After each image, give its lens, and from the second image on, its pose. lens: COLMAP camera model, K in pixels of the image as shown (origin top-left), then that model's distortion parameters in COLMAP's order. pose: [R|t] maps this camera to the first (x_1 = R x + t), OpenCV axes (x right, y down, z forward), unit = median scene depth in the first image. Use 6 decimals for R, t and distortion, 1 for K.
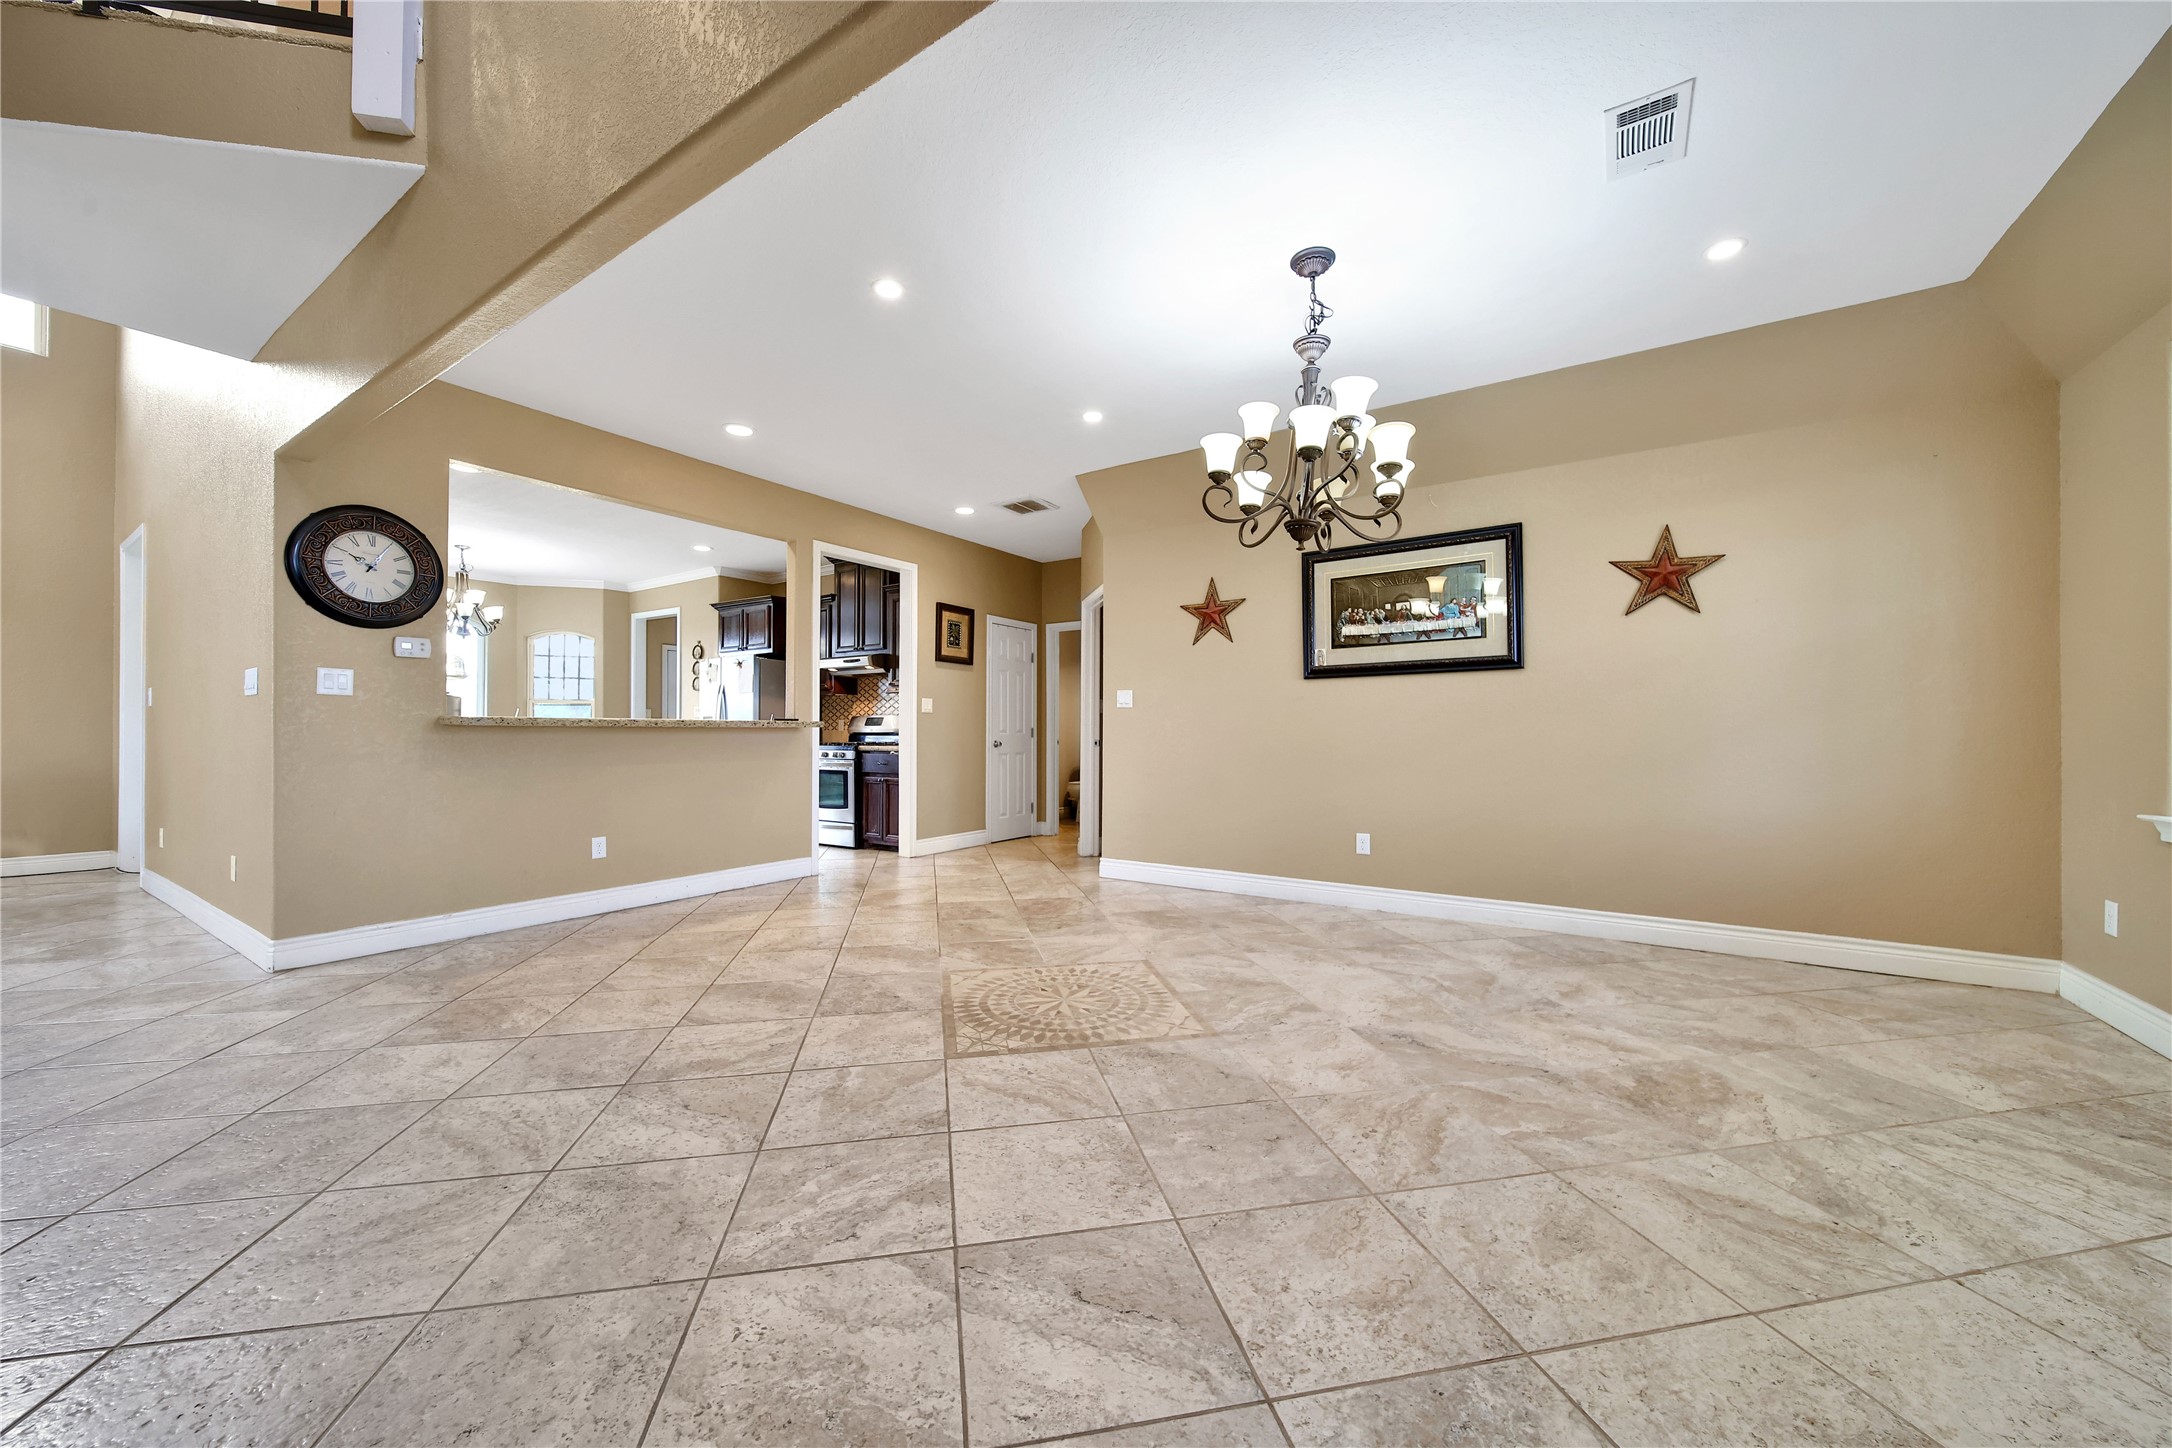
lens RADIAL K [[788.2, 0, 1086.0], [0, 788.2, 724.0], [0, 0, 1]] dist [0.000547, -0.002298]
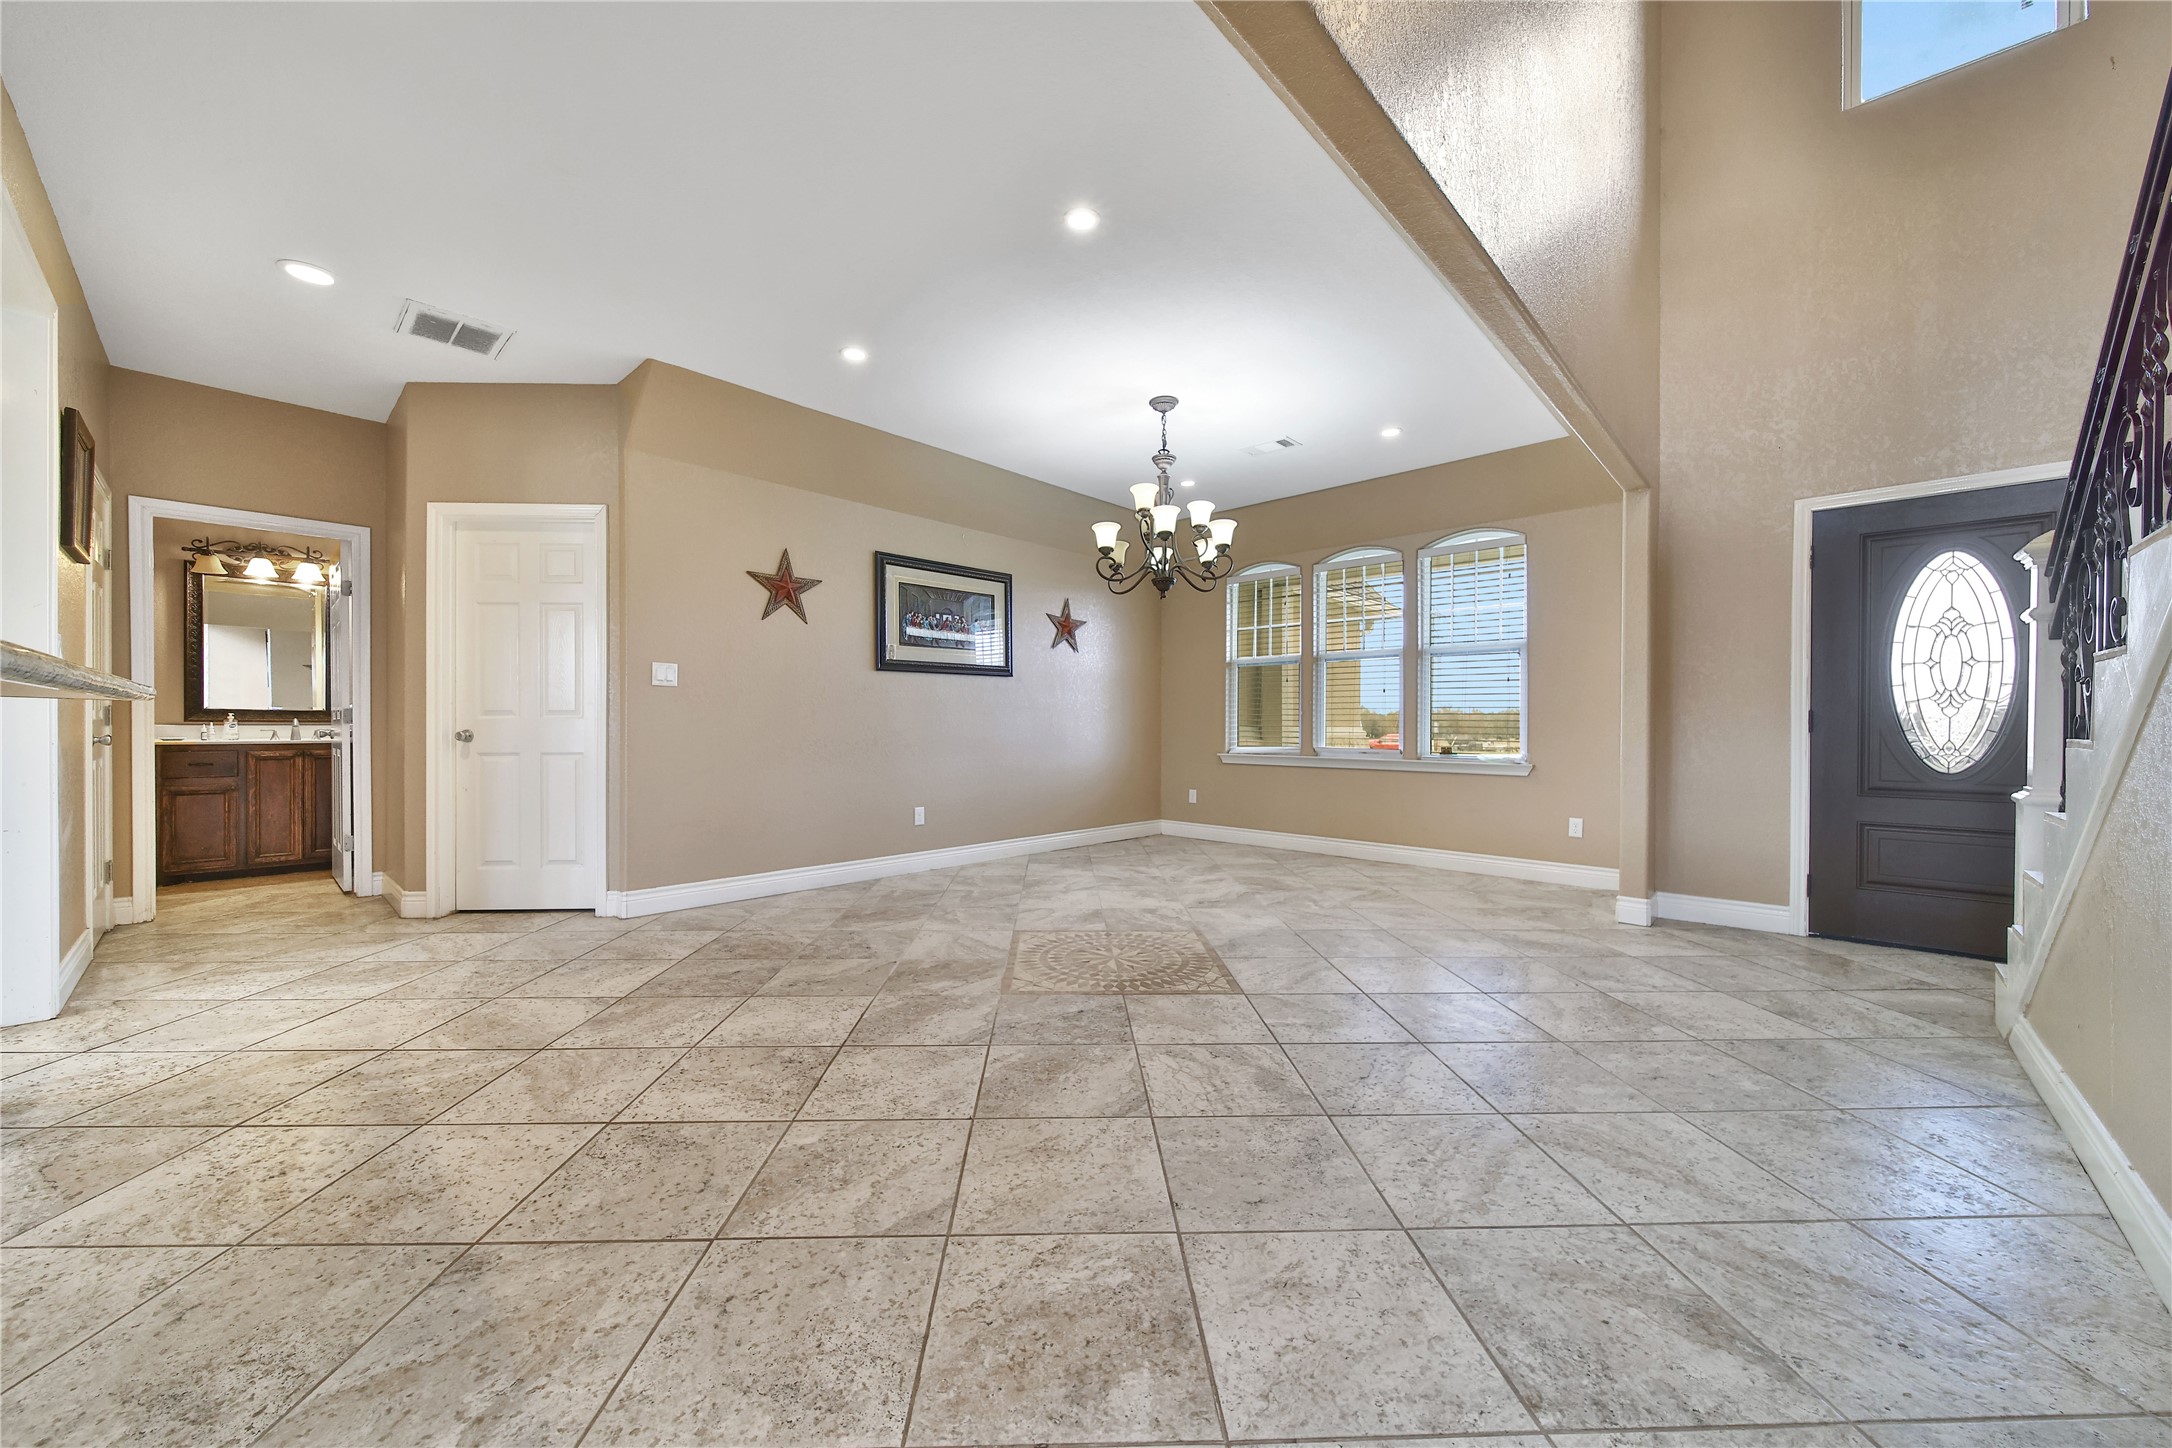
lens RADIAL K [[788.2, 0, 1086.0], [0, 788.2, 724.0], [0, 0, 1]] dist [0.000547, -0.002298]
pose [[0.163851, -0.001396, 0.986484, -1.046337], [-0.016743, 0.999851, 0.004196, 0.009424], [-0.986343, -0.017205, 0.163803, 0.782605]]
